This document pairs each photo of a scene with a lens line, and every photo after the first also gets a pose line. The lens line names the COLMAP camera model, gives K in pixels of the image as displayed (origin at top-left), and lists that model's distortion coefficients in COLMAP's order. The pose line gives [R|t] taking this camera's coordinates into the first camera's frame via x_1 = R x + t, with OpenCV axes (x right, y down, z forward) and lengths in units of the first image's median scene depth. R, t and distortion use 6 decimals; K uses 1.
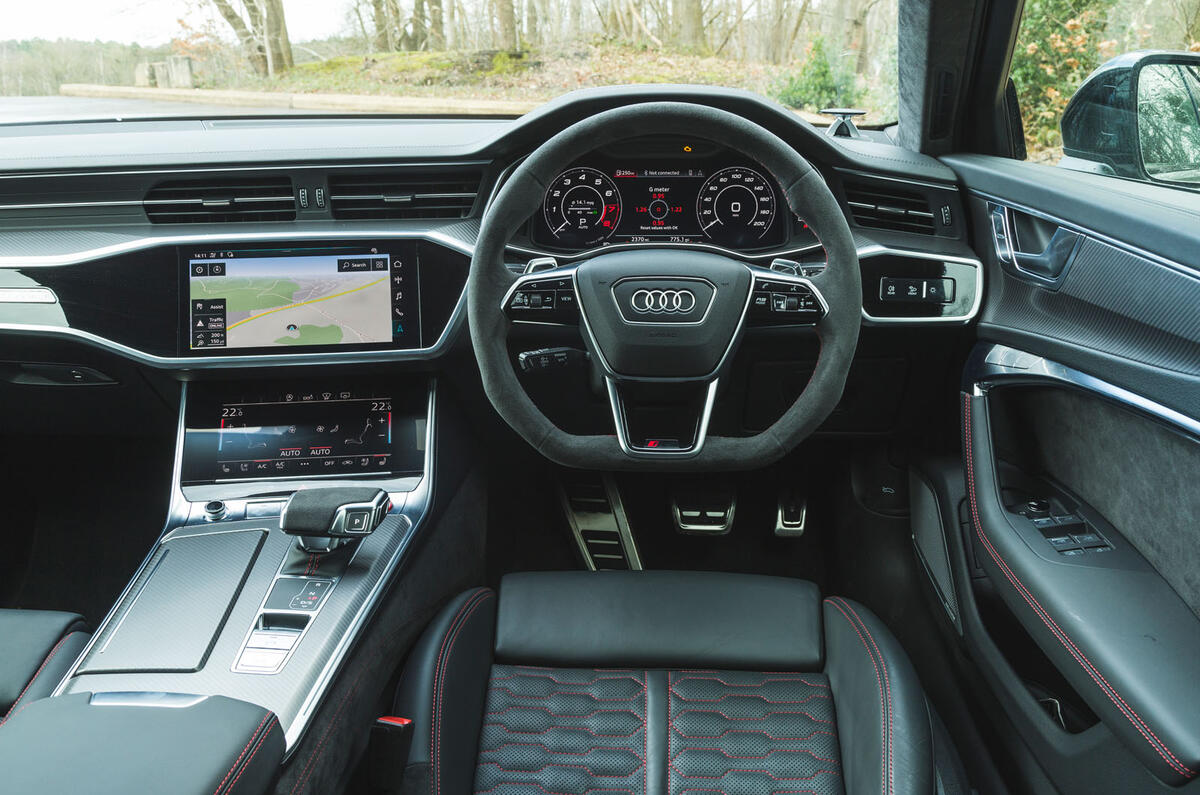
lens RADIAL K [[1147.7, 0, 581.5], [0, 1147.7, 407.1], [0, 0, 1]] dist [0.047161, 0.000000]
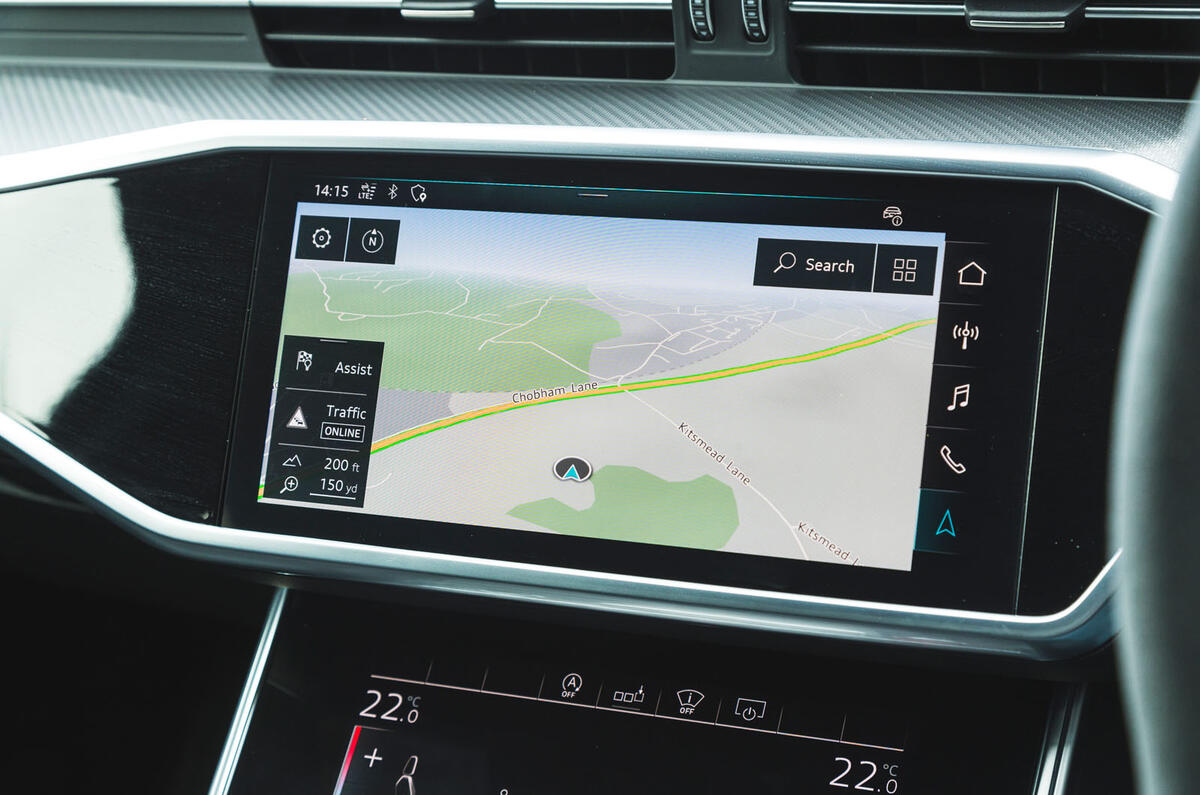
lens RADIAL K [[2063.9, 0, 598.9], [0, 2063.9, 404.3], [0, 0, 1]] dist [0.005674, 0.000000]
pose [[0.891595, 0.123791, -0.435585, -0.027517], [-0.106640, 0.992254, 0.063713, -0.117447], [0.440098, -0.010356, 0.897890, 0.547543]]
